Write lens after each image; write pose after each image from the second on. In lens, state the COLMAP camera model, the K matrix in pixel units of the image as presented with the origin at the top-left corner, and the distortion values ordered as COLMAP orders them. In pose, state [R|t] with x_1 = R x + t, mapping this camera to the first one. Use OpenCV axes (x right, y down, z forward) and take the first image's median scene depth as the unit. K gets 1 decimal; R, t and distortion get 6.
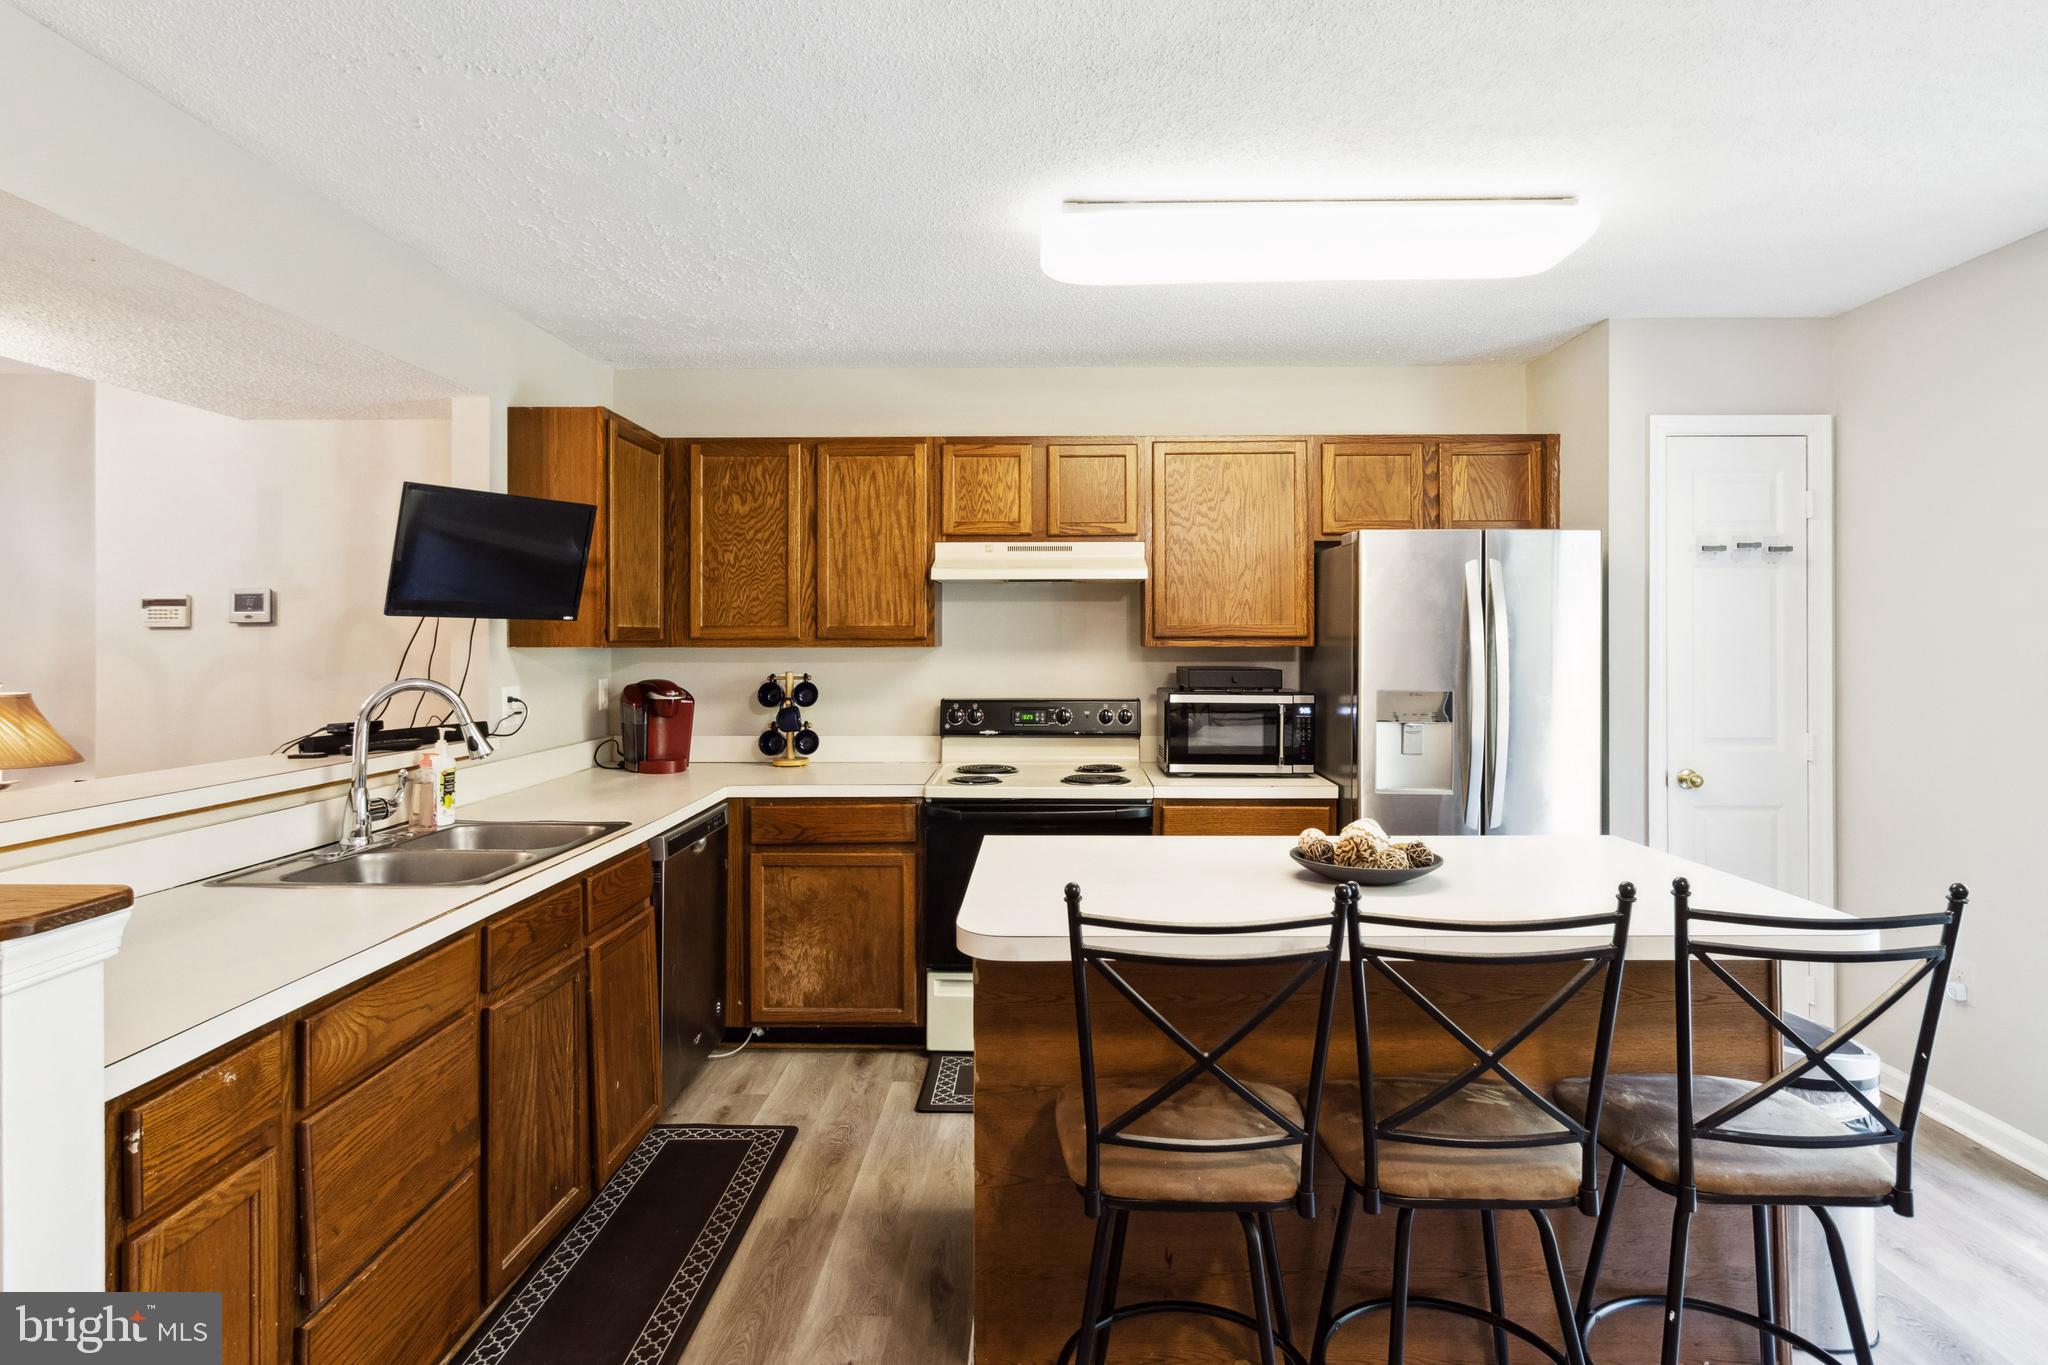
lens RADIAL K [[1110.7, 0, 1036.7], [0, 1110.7, 634.9], [0, 0, 1]] dist [0.002173, 0.000082]
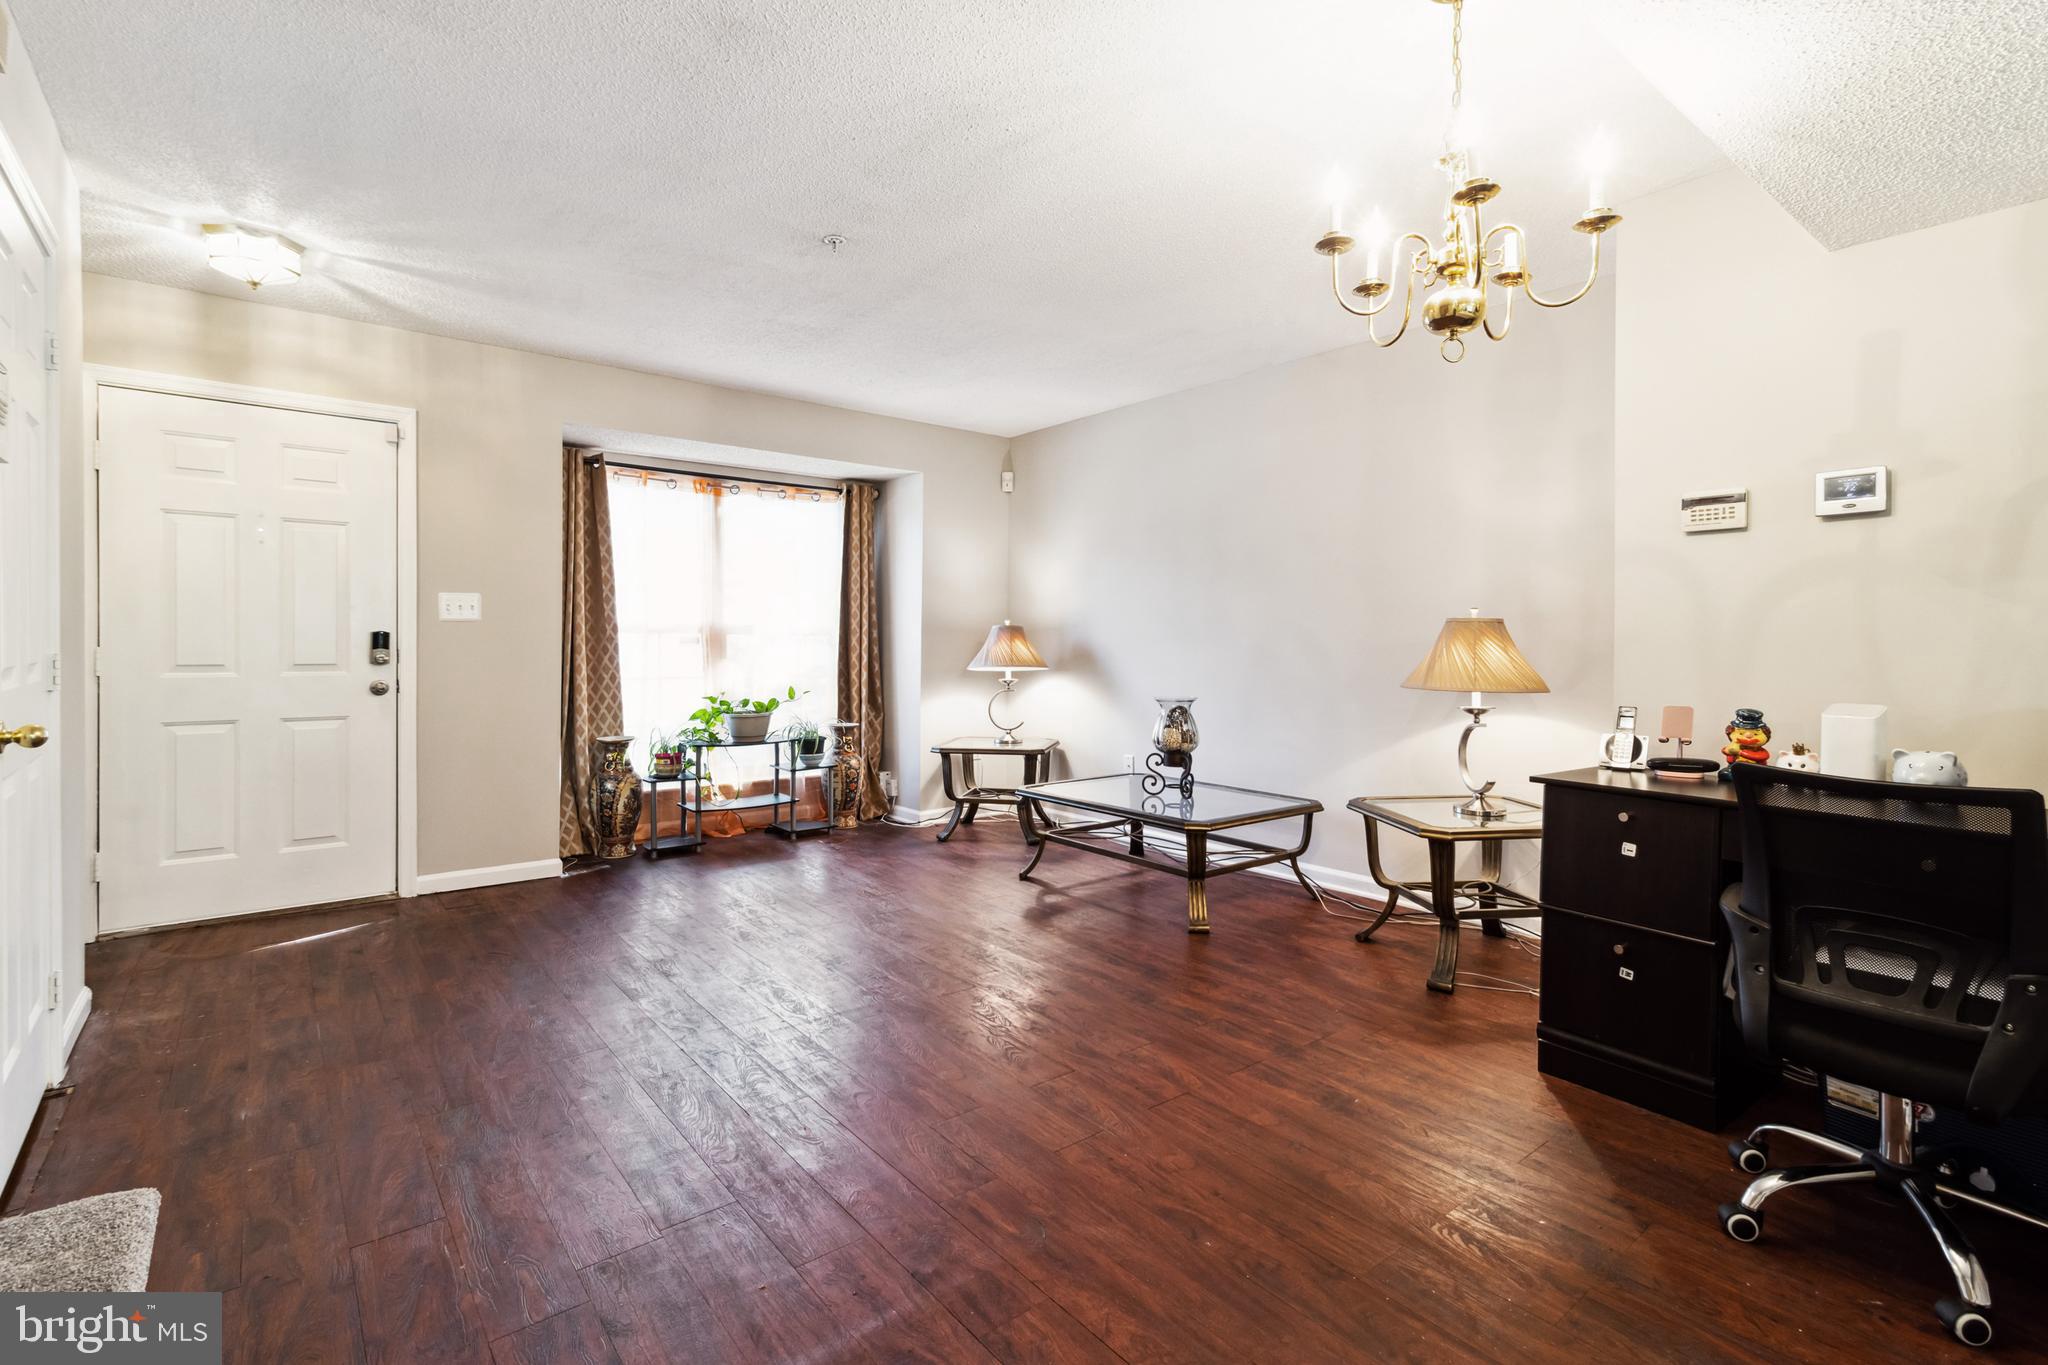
lens RADIAL K [[955.6, 0, 1027.2], [0, 955.6, 651.5], [0, 0, 1]] dist [0.012377, 0.000149]
pose [[0.640434, 0.011513, -0.767927, -0.523899], [0.001961, 0.999860, 0.016626, 0.067294], [0.768011, -0.012153, 0.640321, 0.128886]]
